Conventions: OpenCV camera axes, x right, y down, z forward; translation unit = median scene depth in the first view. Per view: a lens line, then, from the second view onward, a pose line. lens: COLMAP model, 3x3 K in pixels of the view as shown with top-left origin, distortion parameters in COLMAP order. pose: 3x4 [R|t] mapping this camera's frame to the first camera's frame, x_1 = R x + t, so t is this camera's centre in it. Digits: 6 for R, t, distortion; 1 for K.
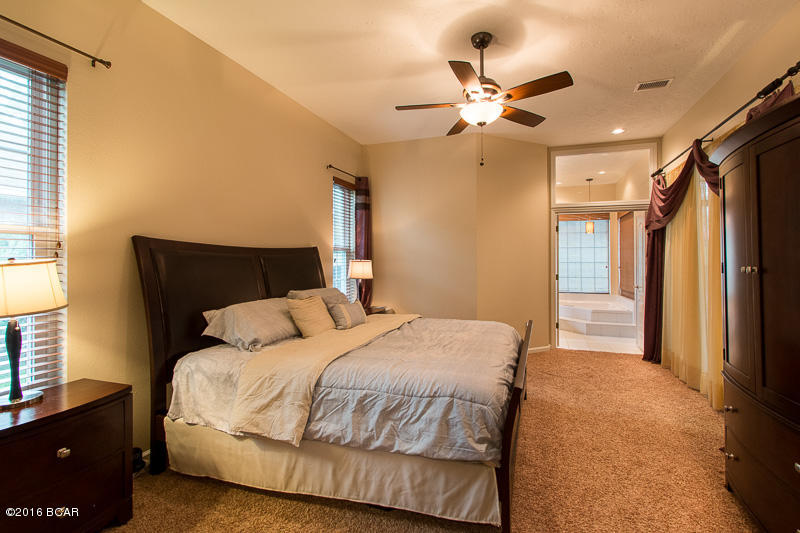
lens RADIAL K [[372.5, 0, 398.4], [0, 372.5, 269.0], [0, 0, 1]] dist [0.002594, 0.000287]
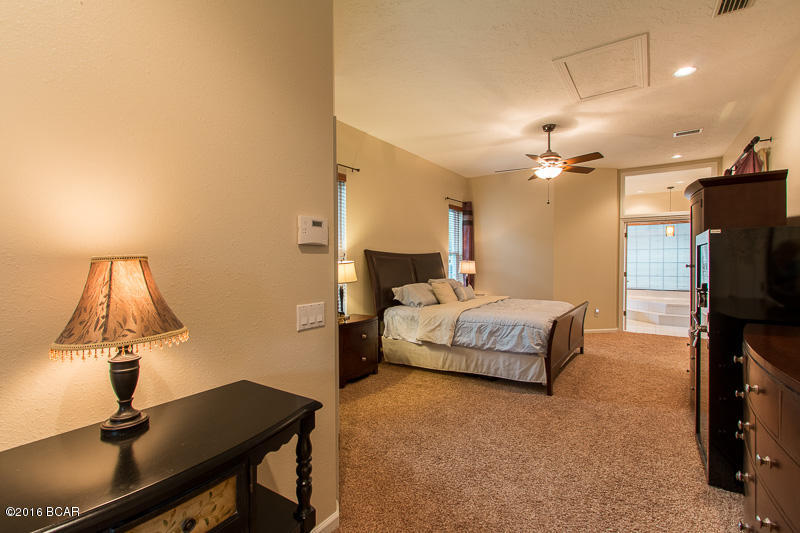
lens RADIAL K [[372.5, 0, 398.4], [0, 372.5, 269.0], [0, 0, 1]] dist [0.002594, 0.000287]
pose [[0.971910, 0.004093, -0.235317, -0.043872], [-0.004244, 0.999991, -0.000137, 0.019391], [0.235315, 0.001132, 0.971919, -1.026634]]
